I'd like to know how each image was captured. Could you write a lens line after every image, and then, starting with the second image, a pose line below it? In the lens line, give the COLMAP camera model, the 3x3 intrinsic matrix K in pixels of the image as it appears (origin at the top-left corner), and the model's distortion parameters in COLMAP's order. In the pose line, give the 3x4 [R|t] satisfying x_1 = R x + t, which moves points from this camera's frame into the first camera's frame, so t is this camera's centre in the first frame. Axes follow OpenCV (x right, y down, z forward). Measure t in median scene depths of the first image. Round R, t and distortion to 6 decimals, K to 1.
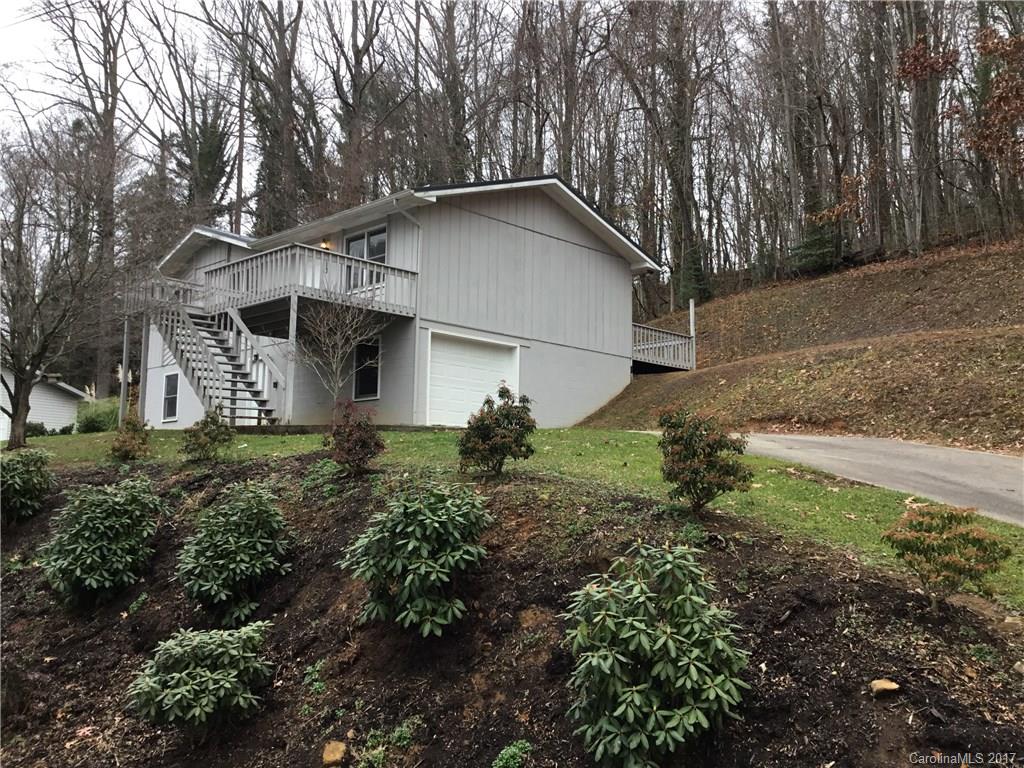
lens RADIAL K [[954.2, 0, 511.8], [0, 954.2, 383.7], [0, 0, 1]] dist [-0.000642, 0.000000]
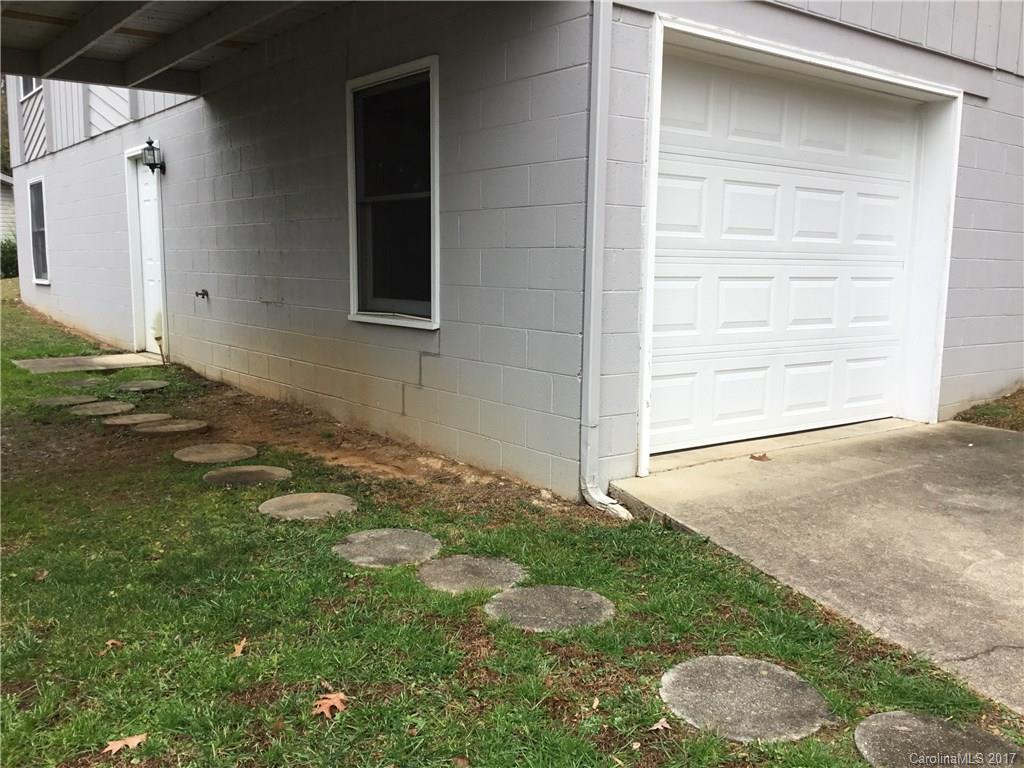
lens RADIAL K [[924.8, 0, 511.5], [0, 924.8, 384.7], [0, 0, 1]] dist [0.000061, 0.002498]
pose [[0.986716, 0.034407, -0.158771, -0.080761], [0.007009, 0.967388, 0.253203, -0.028887], [0.162305, -0.250953, 0.954296, 0.750598]]
